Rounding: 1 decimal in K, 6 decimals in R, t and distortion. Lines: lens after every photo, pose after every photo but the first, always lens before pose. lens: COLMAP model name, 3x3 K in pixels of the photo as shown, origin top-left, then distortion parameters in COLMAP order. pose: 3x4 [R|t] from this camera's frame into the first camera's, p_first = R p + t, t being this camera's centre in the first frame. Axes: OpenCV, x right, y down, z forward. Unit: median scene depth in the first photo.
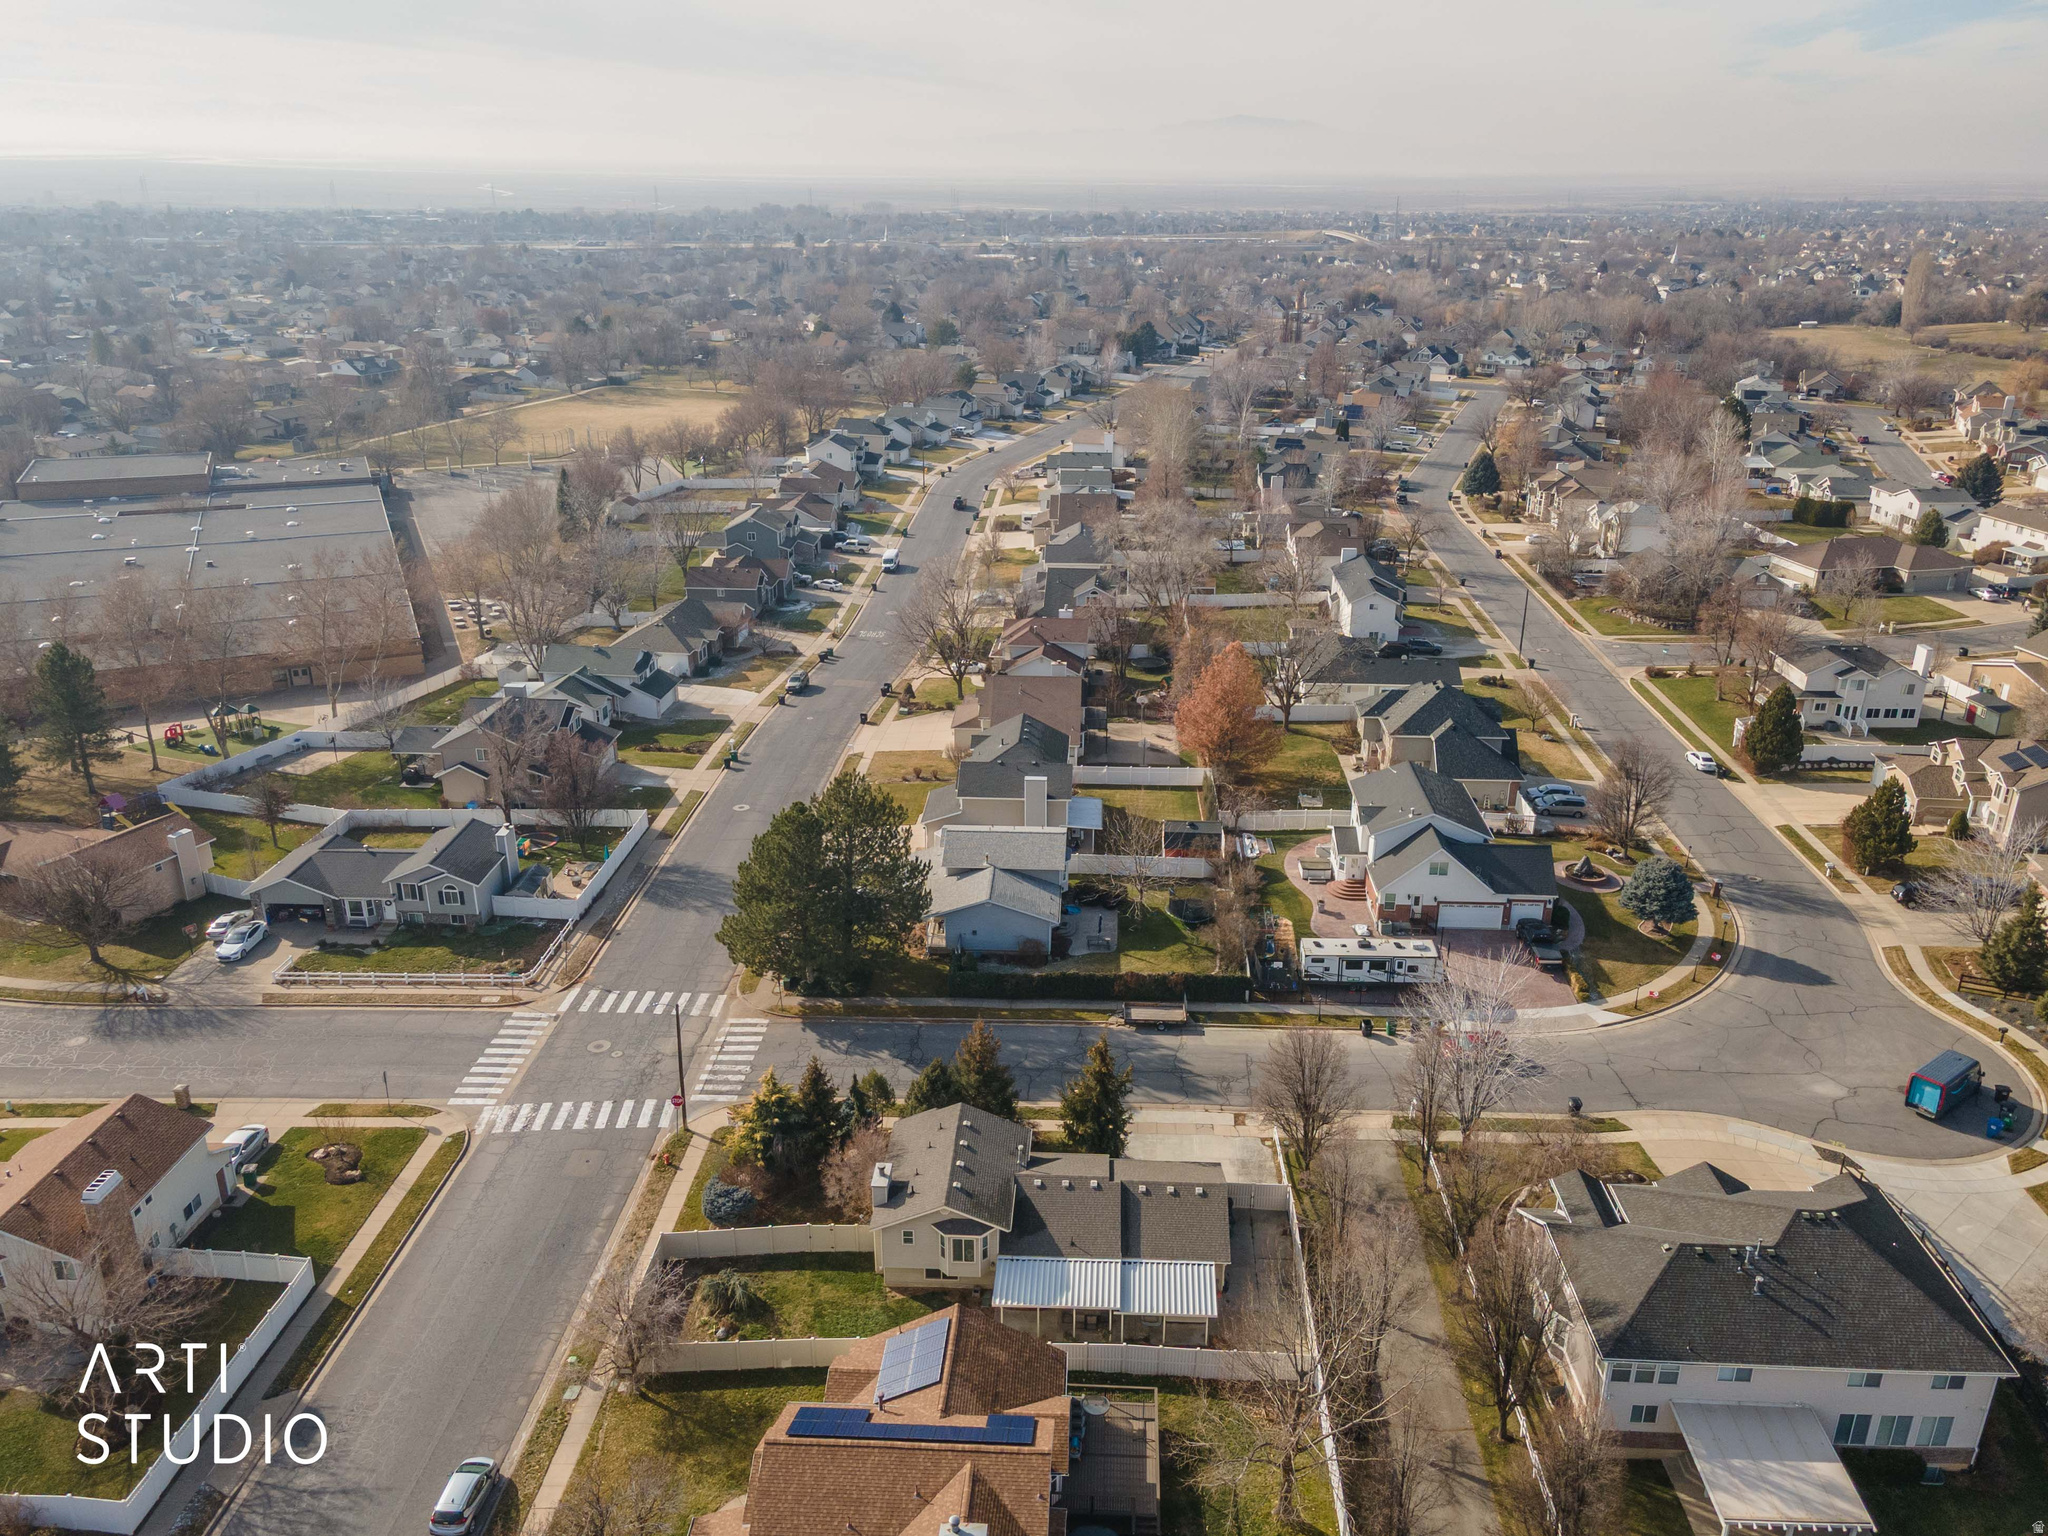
lens RADIAL K [[1530.1, 0, 1060.5], [0, 1530.1, 755.5], [0, 0, 1]] dist [0.048084, -0.003569]
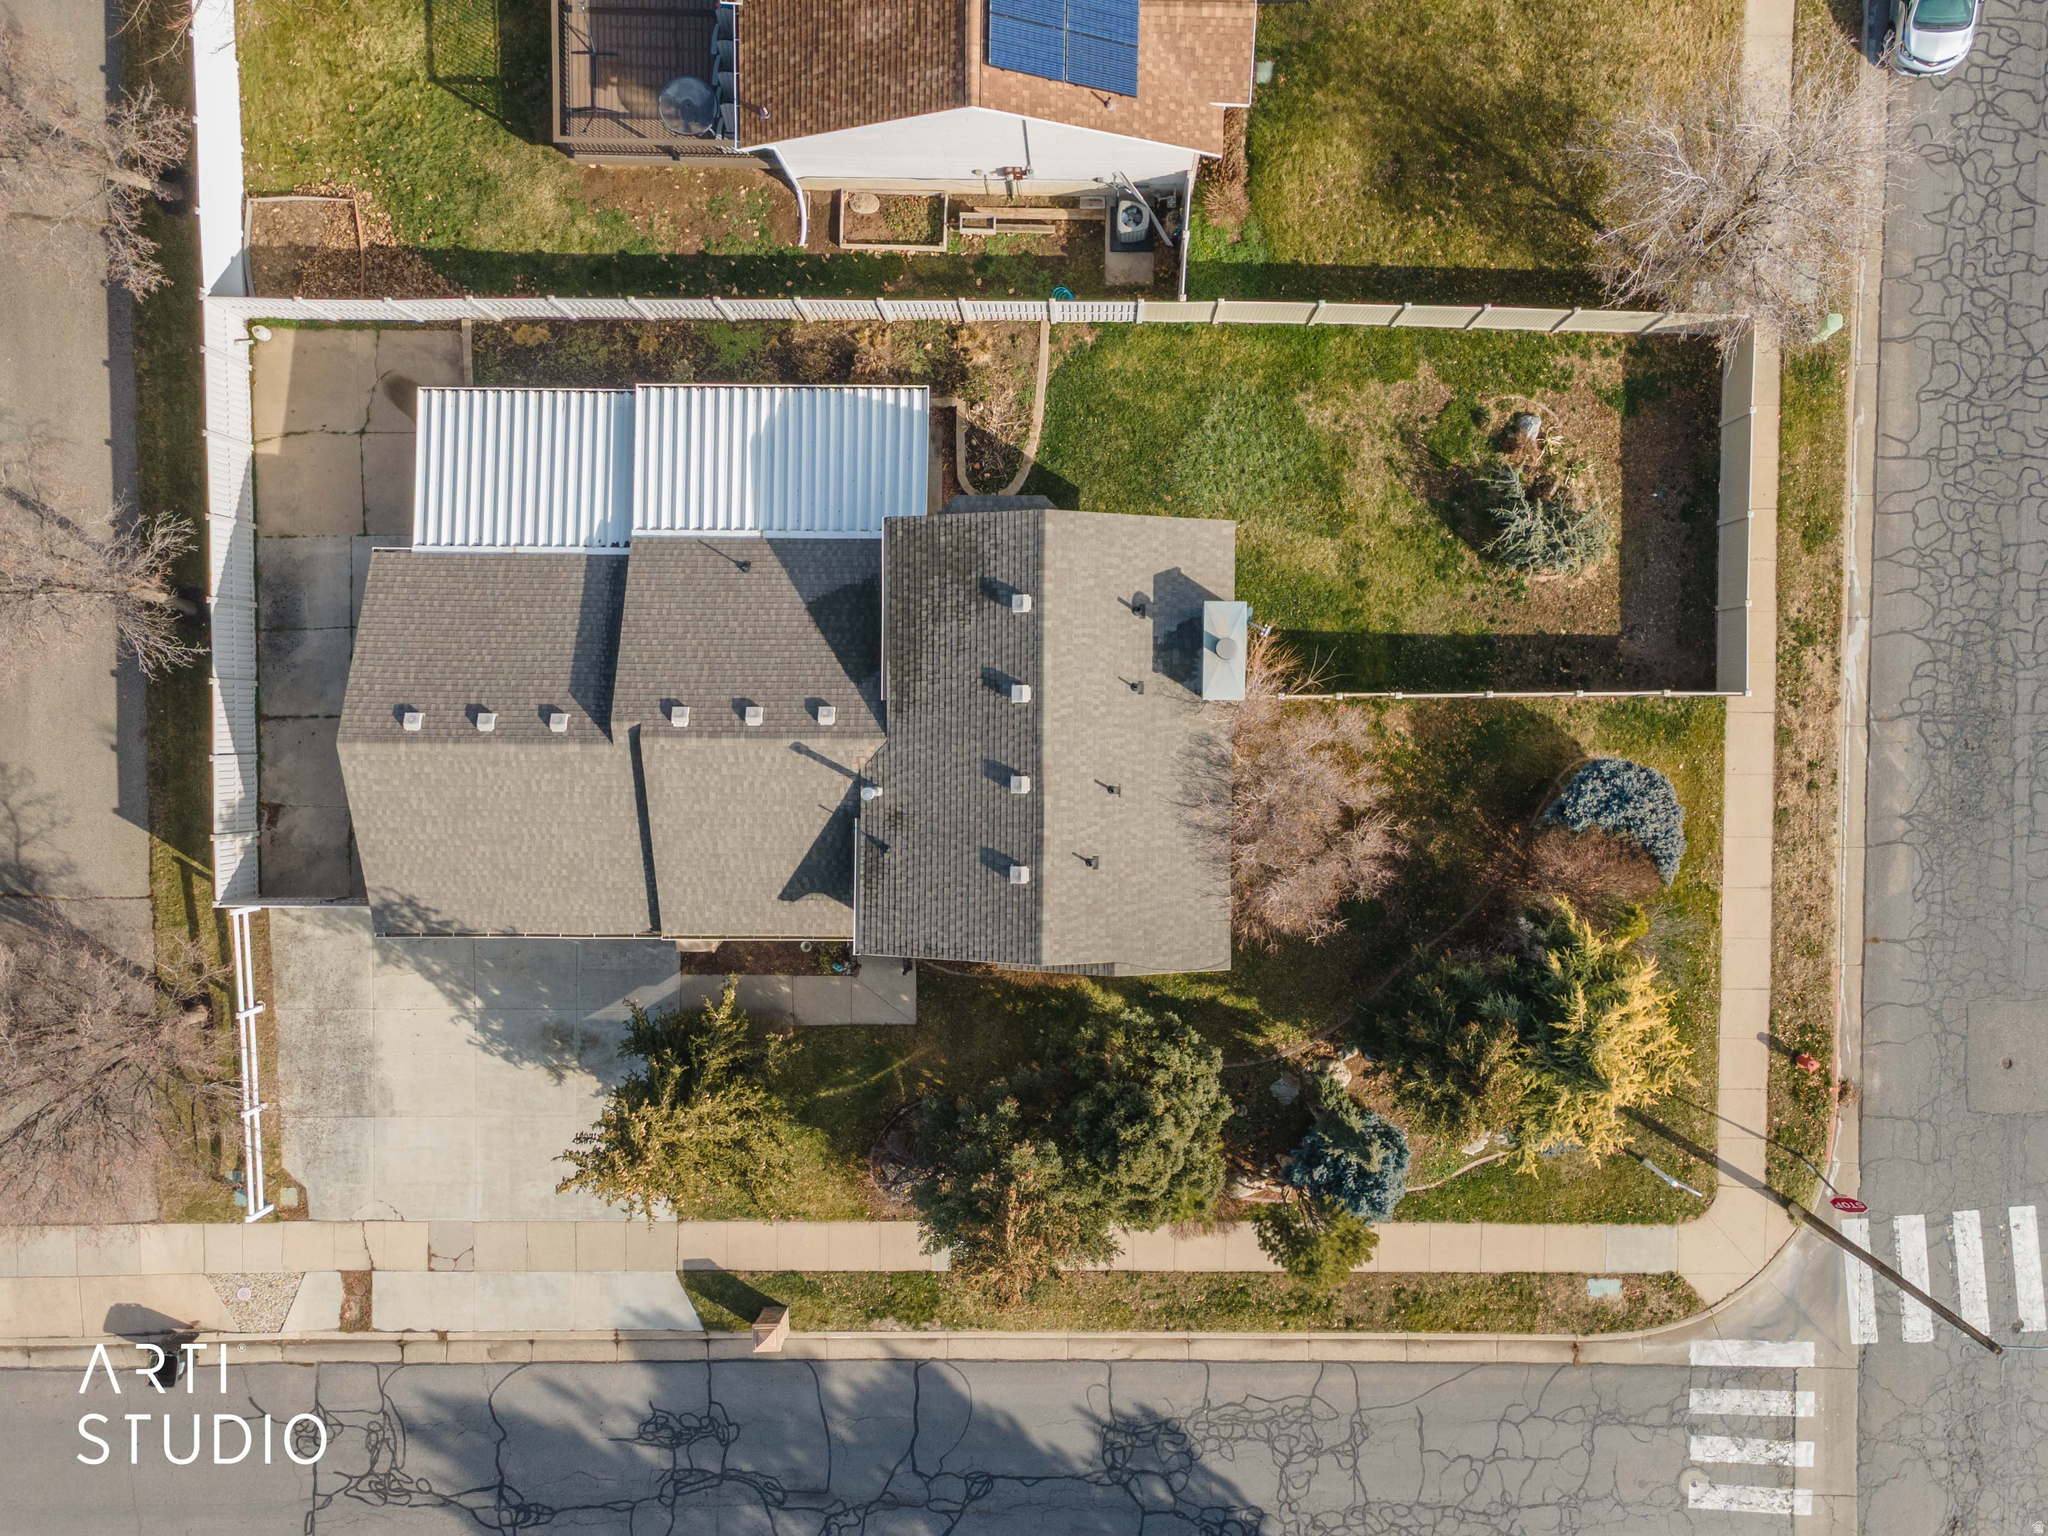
lens RADIAL K [[1620.9, 0, 1088.8], [0, 1620.9, 767.8], [0, 0, 1]] dist [0.042598, 0.003108]
pose [[-0.999615, 0.027067, -0.006141, -0.057954], [-0.016332, -0.394747, 0.918645, -0.077200], [0.022441, 0.918391, 0.395037, 0.631954]]
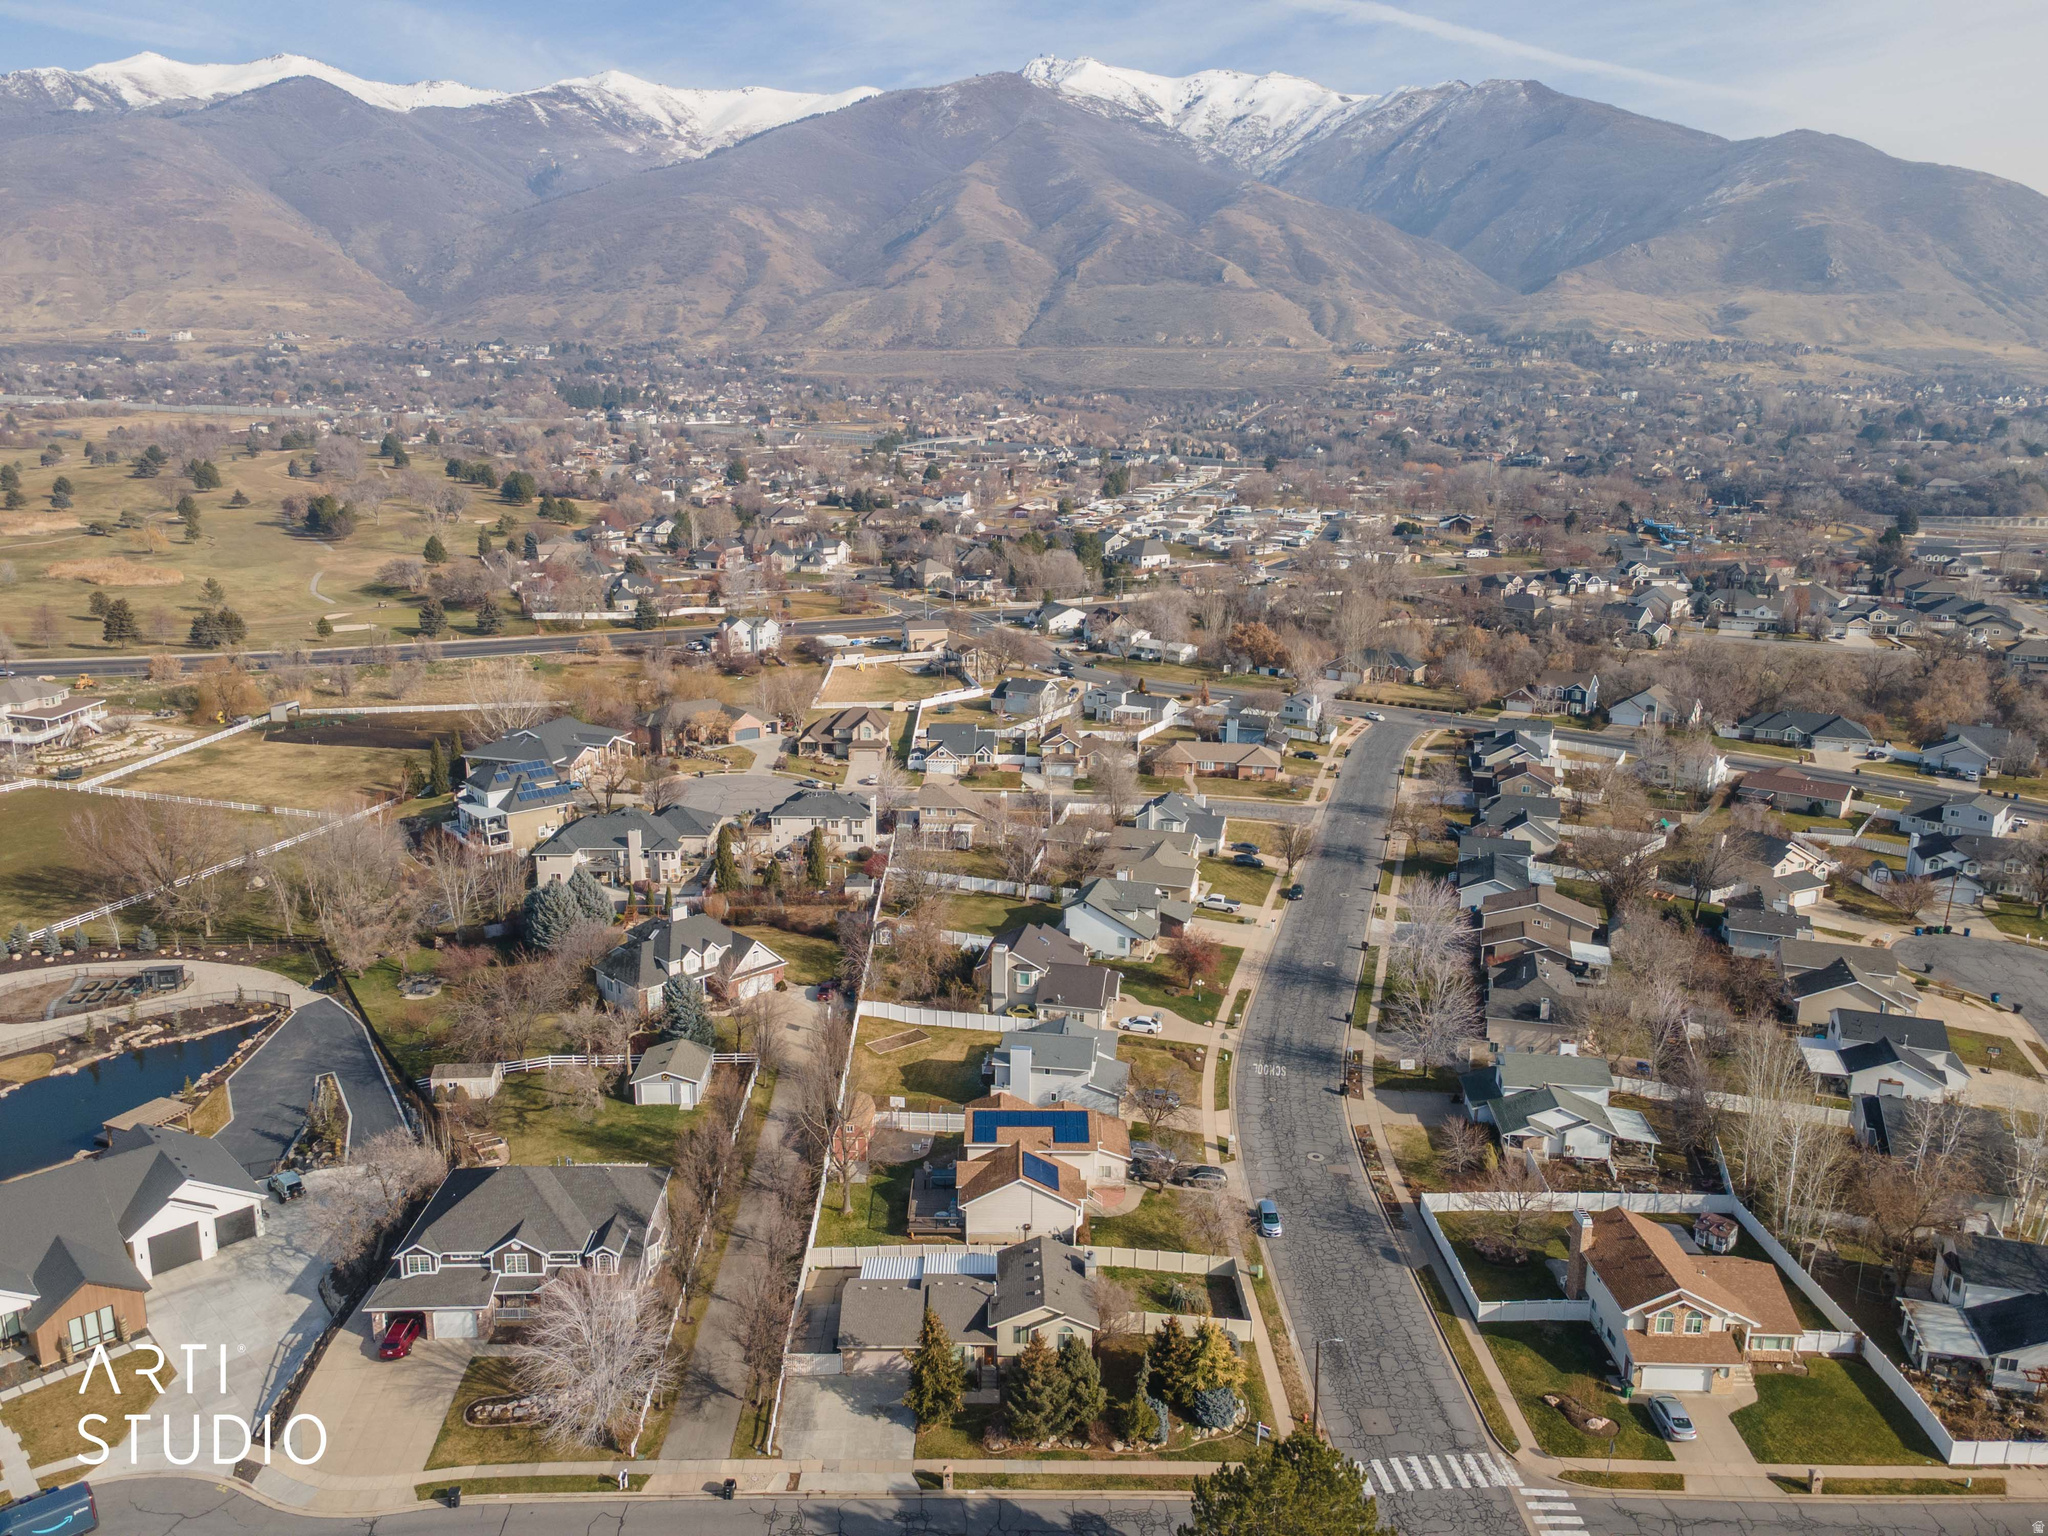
lens RADIAL K [[1490.1, 0, 1008.6], [0, 1490.1, 755.5], [0, 0, 1]] dist [0.040666, 0.011005]
pose [[-0.998935, -0.007172, -0.045568, 0.018964], [-0.031920, 0.820622, 0.570580, -0.655551], [0.033302, 0.571427, -0.819977, 1.363260]]
